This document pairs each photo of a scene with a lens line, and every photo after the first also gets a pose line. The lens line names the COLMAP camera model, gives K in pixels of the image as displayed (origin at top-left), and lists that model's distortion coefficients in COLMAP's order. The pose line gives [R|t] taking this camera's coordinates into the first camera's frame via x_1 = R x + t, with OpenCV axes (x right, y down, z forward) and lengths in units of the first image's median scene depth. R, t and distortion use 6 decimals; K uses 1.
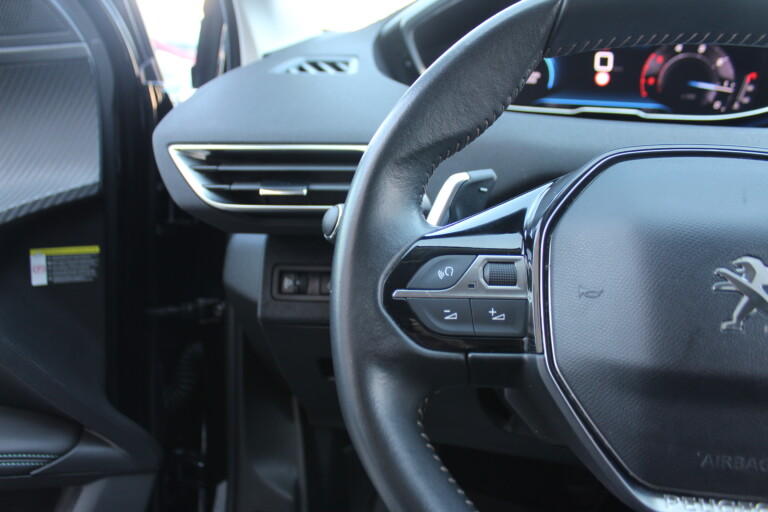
lens RADIAL K [[634.6, 0, 384.0], [0, 634.6, 256.0], [0, 0, 1]] dist [-0.158048, 0.143946]
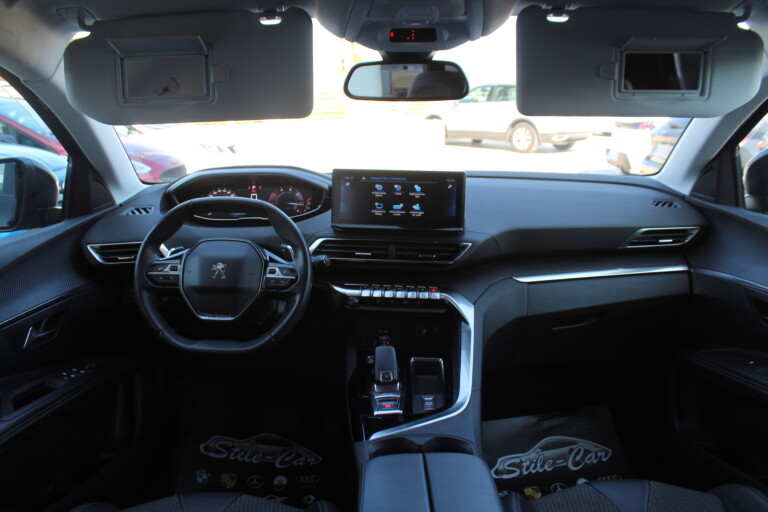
lens RADIAL K [[634.6, 0, 384.0], [0, 634.6, 256.0], [0, 0, 1]] dist [-0.158048, 0.143946]
pose [[0.979053, -0.087375, 0.183906, 0.410246], [0.108095, 0.988493, -0.105819, 0.276861], [-0.172544, 0.123482, 0.977231, -1.731500]]
